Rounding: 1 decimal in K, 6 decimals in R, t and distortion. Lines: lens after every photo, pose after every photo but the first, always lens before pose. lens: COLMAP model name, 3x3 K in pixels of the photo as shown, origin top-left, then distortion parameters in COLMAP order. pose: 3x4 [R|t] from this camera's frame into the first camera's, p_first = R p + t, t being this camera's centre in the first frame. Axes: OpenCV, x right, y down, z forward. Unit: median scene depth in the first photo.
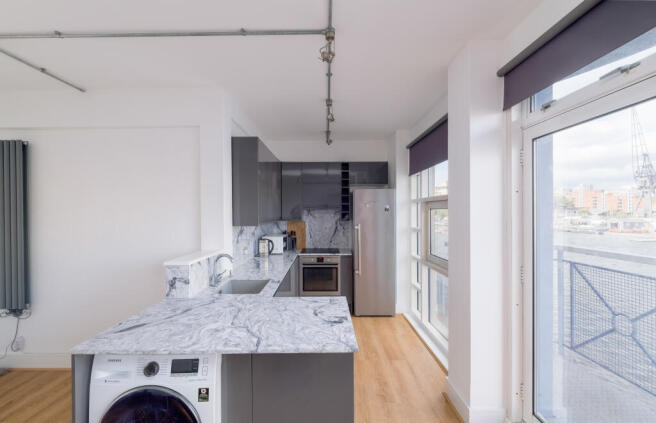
lens RADIAL K [[271.8, 0, 323.7], [0, 271.8, 213.5], [0, 0, 1]] dist [-0.000794, -0.000094]
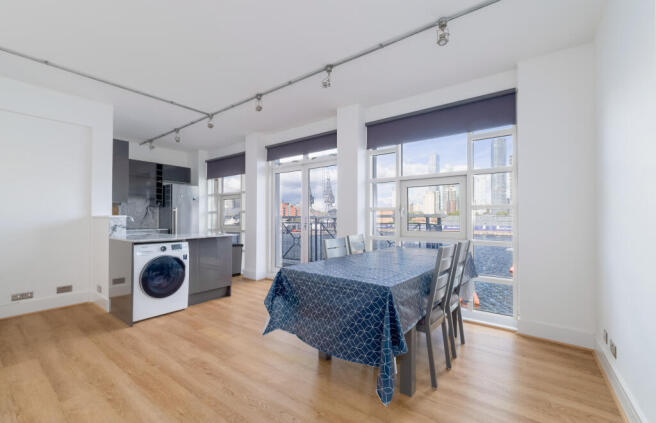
lens RADIAL K [[271.8, 0, 323.7], [0, 271.8, 213.5], [0, 0, 1]] dist [-0.000794, -0.000094]
pose [[0.598645, 0.018839, 0.800793, -0.584039], [-0.000810, 0.999737, -0.022913, 0.105285], [-0.801014, 0.013068, 0.598503, -0.542315]]
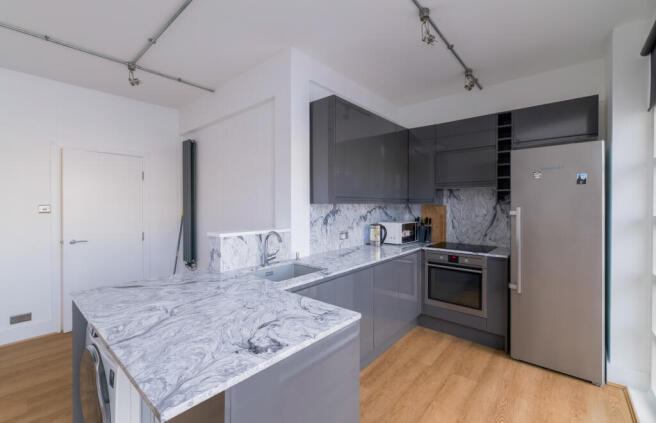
lens RADIAL K [[277.7, 0, 326.4], [0, 277.7, 207.7], [0, 0, 1]] dist [-0.002091, -0.000183]
pose [[0.758765, 0.008708, -0.651306, 0.211510], [-0.008144, 0.999959, 0.003882, 0.041302], [0.651314, 0.002359, 0.758805, 0.262603]]
